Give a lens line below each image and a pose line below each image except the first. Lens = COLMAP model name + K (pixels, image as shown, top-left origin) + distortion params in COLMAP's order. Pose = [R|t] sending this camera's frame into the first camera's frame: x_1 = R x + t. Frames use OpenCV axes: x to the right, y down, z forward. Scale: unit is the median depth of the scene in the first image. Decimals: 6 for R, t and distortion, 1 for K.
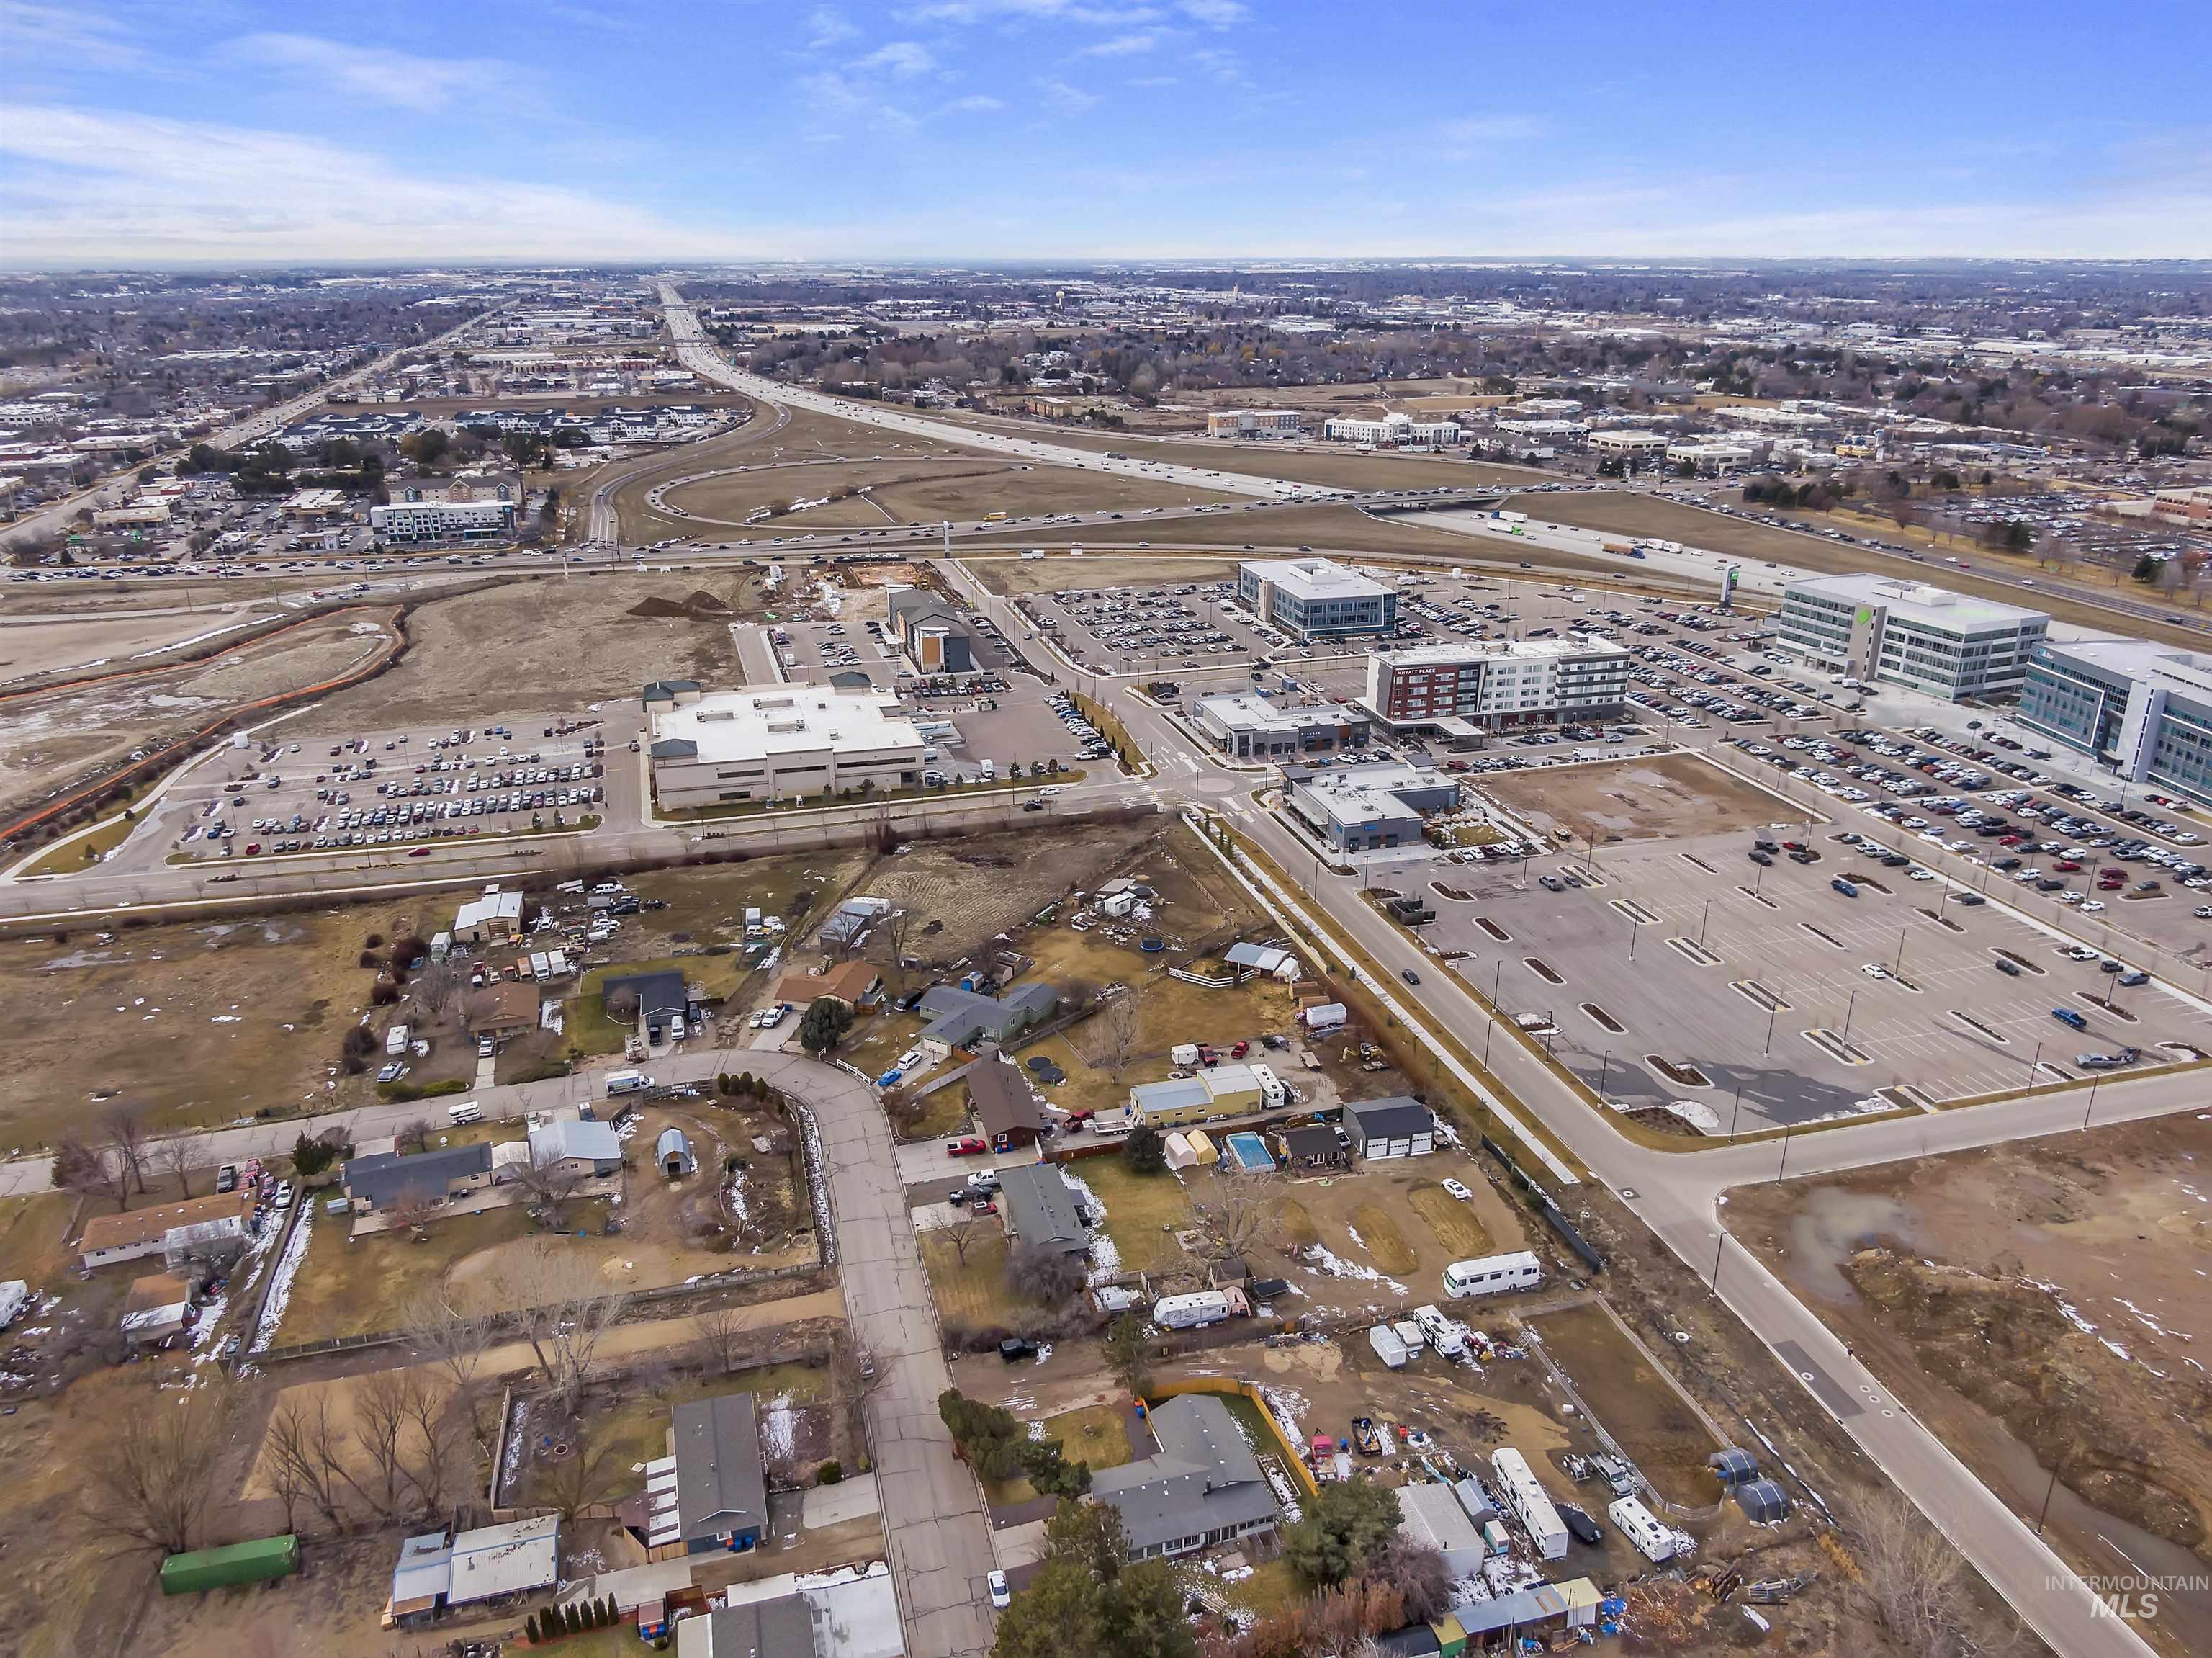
lens RADIAL K [[1563.4, 0, 1097.8], [0, 1563.4, 860.9], [0, 0, 1]] dist [0.065351, -0.120927]
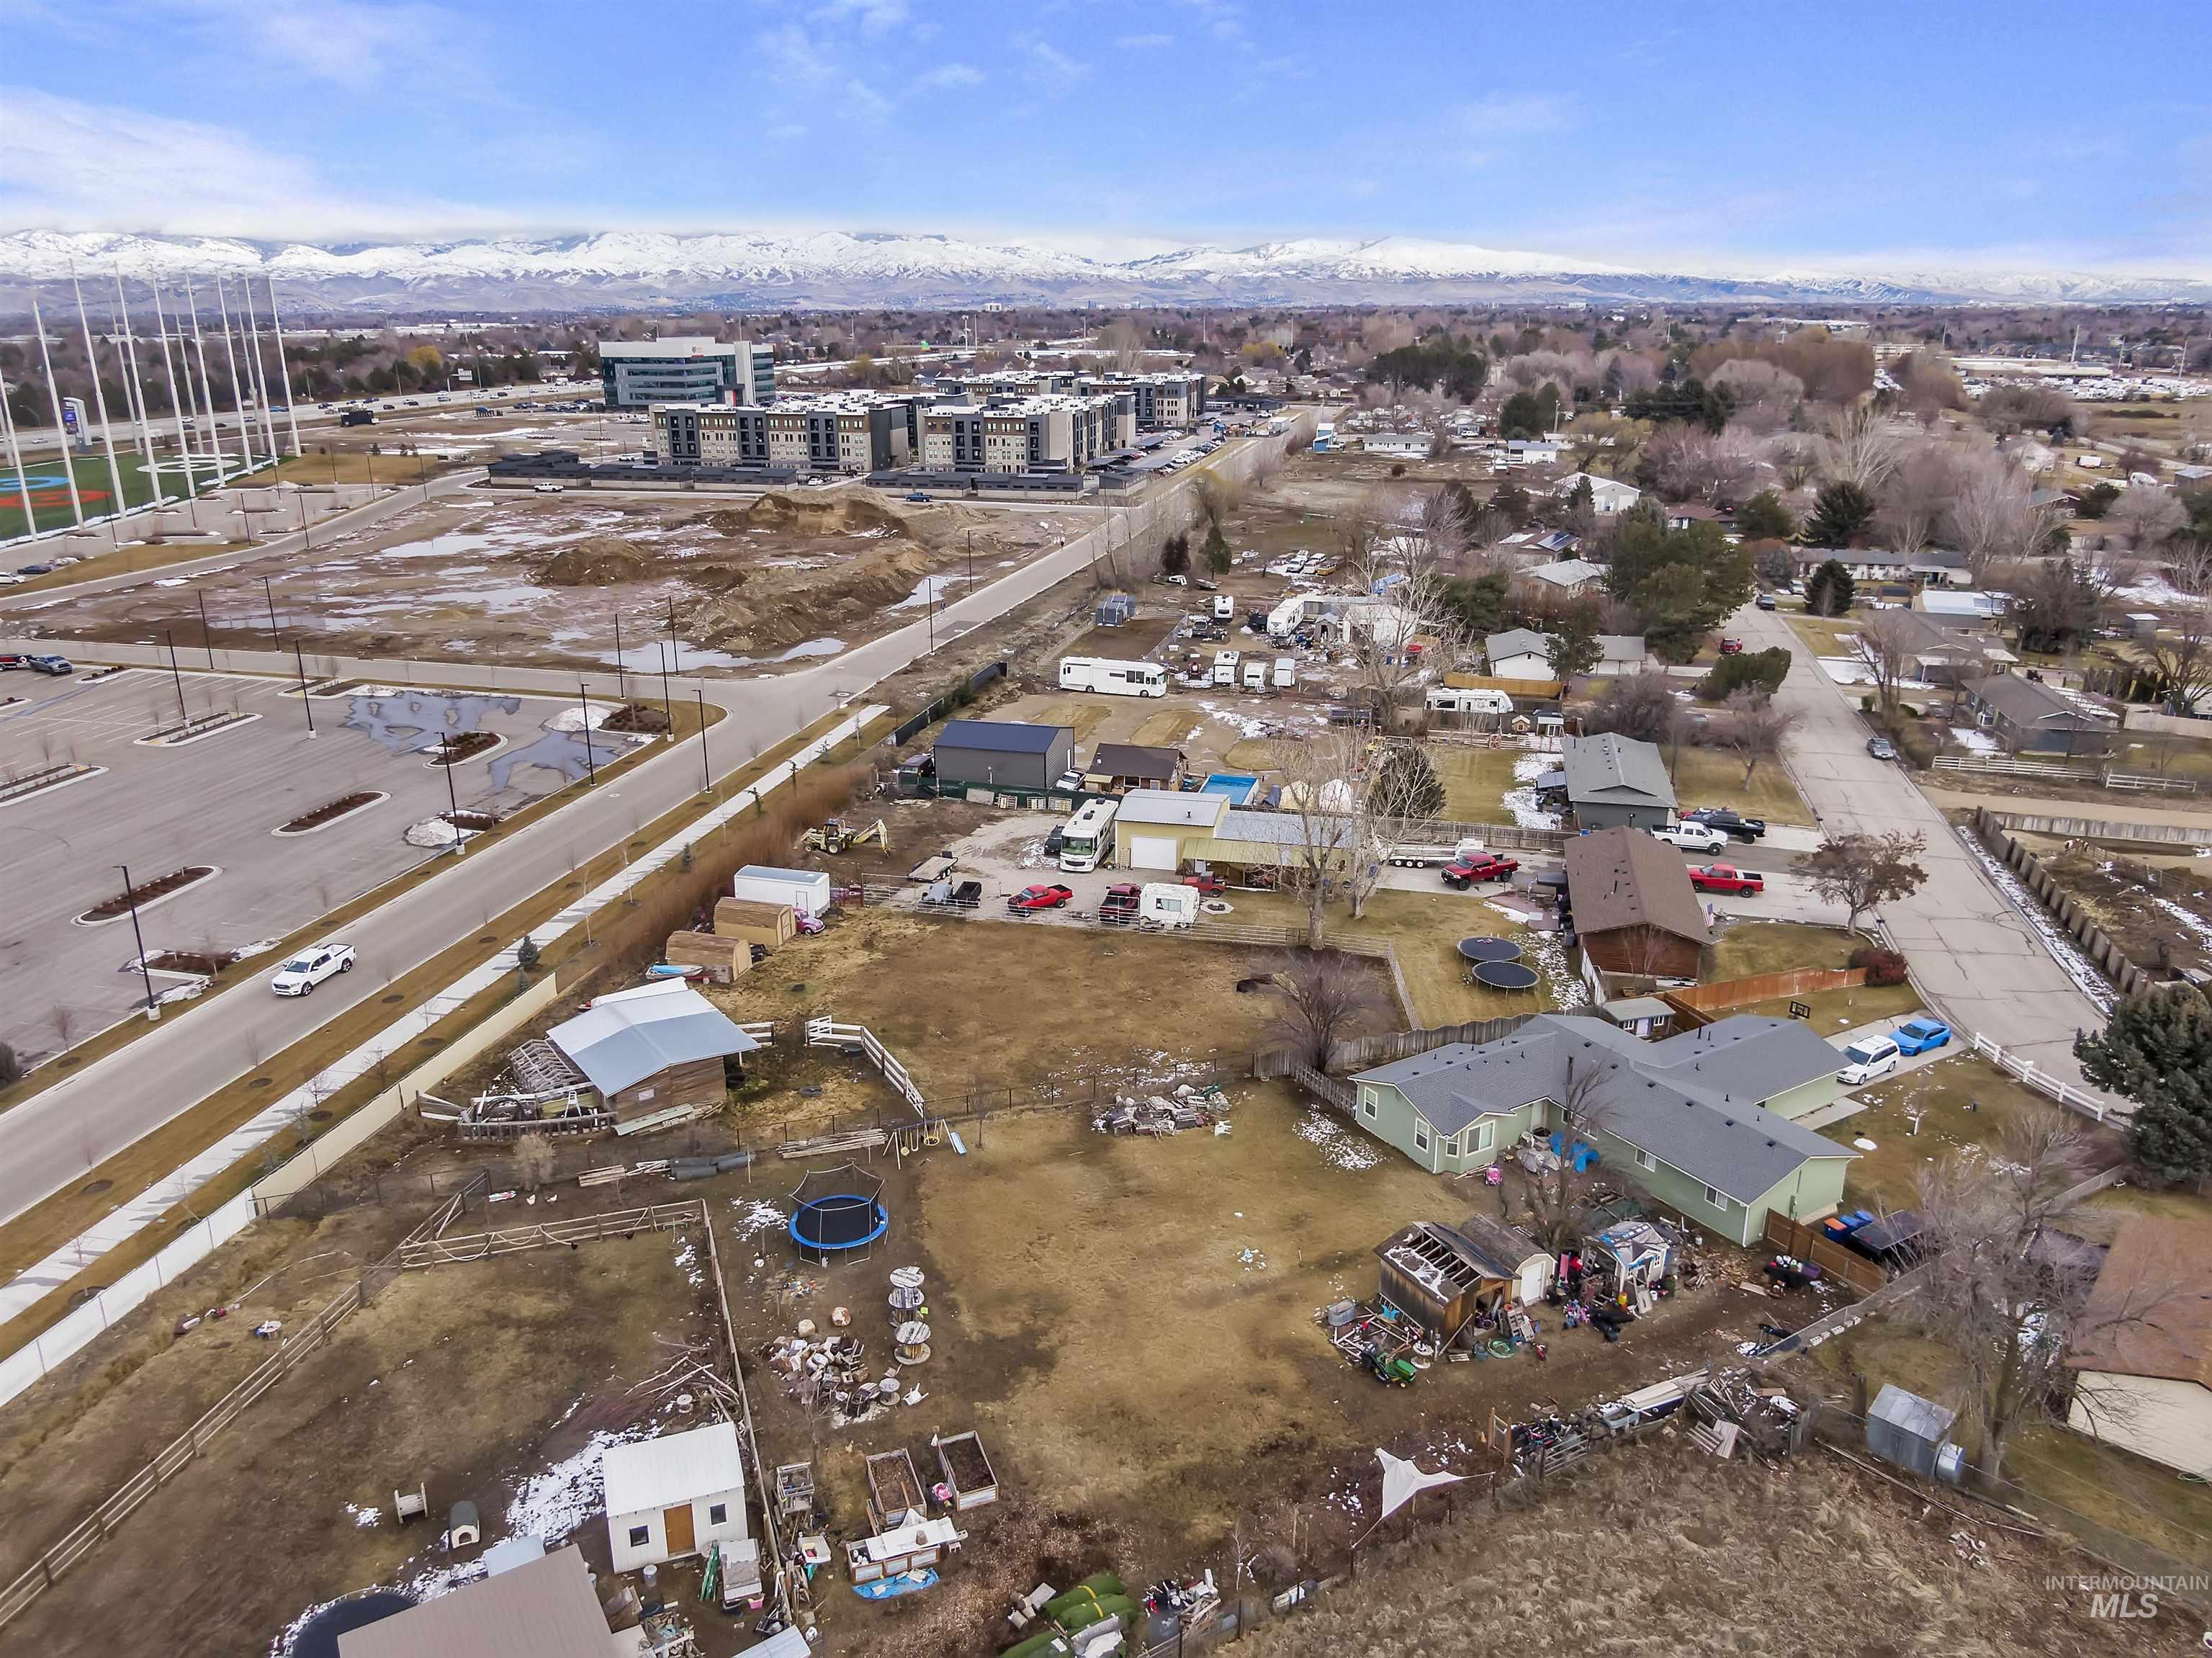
lens RADIAL K [[1563.4, 0, 1097.8], [0, 1563.4, 860.9], [0, 0, 1]] dist [0.065351, -0.120927]
pose [[-0.883841, -0.150758, 0.442829, -0.079302], [0.177037, 0.768432, 0.614955, -0.105493], [-0.432994, 0.621920, -0.652482, 0.861716]]
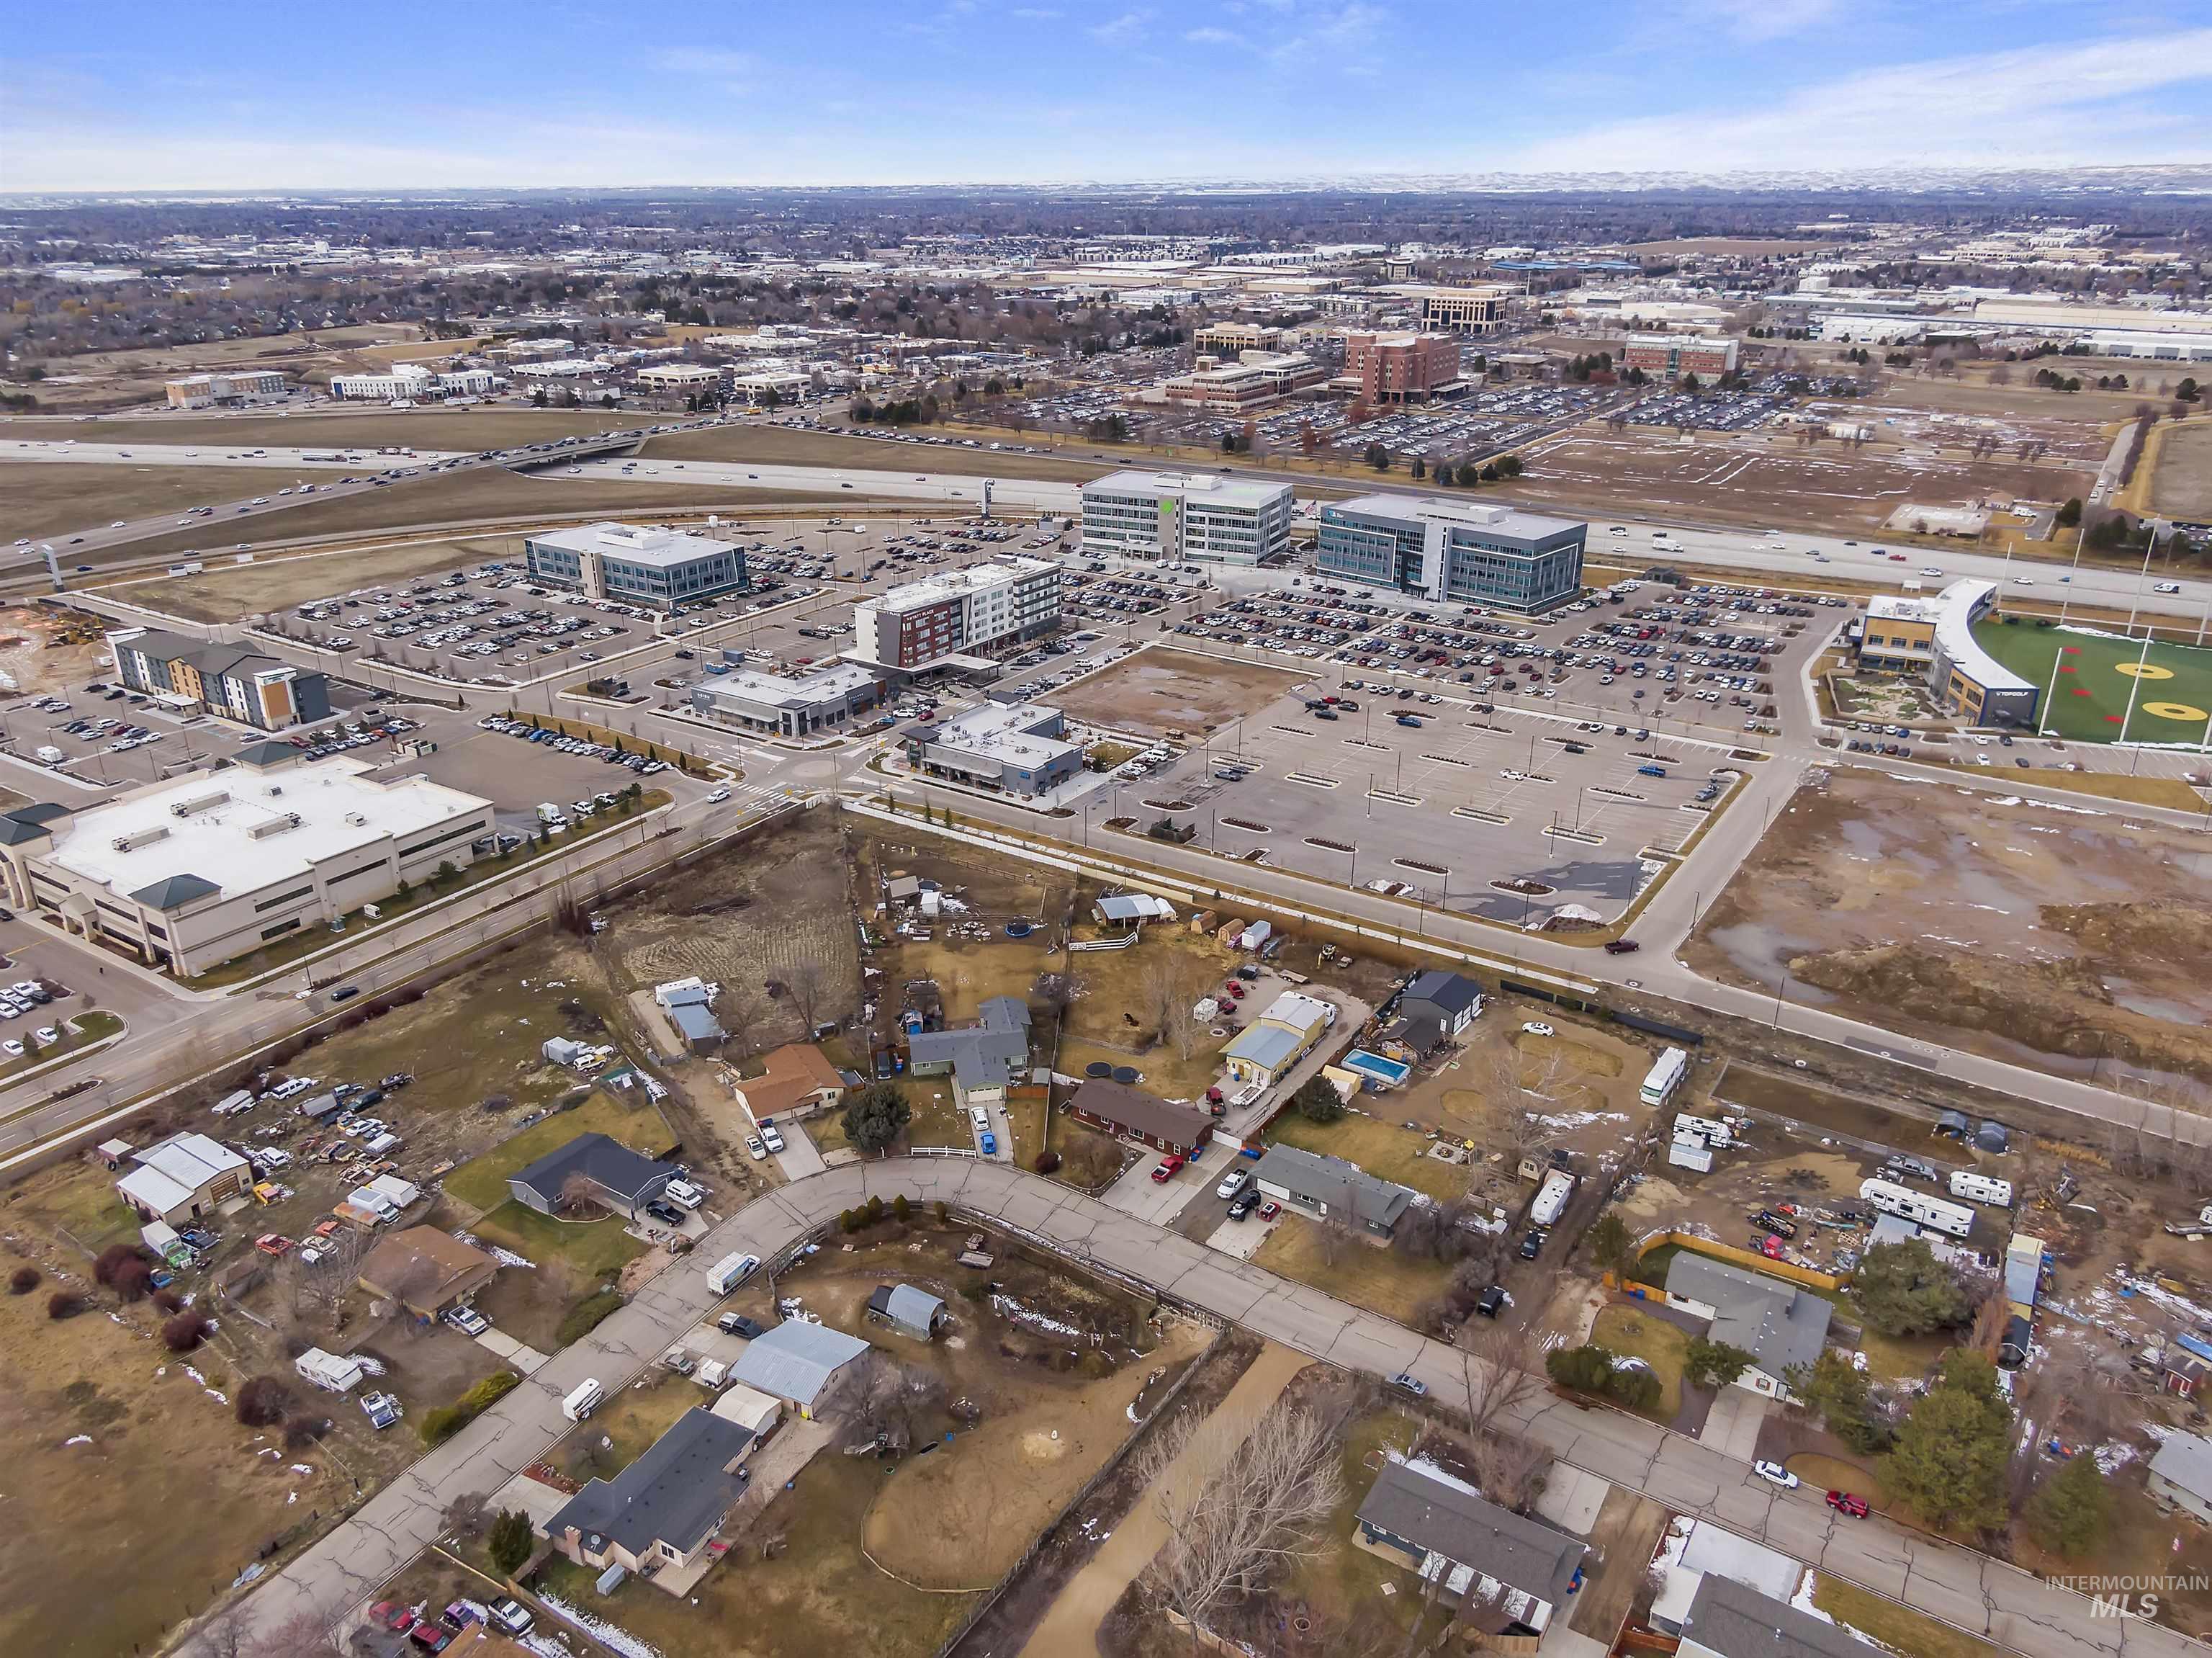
lens RADIAL K [[1563.4, 0, 1097.8], [0, 1563.4, 860.9], [0, 0, 1]] dist [0.065351, -0.120927]
pose [[0.751436, -0.264376, 0.604524, -0.380046], [0.241410, 0.962849, 0.121005, -0.069040], [-0.614057, 0.055010, 0.787343, 0.174381]]
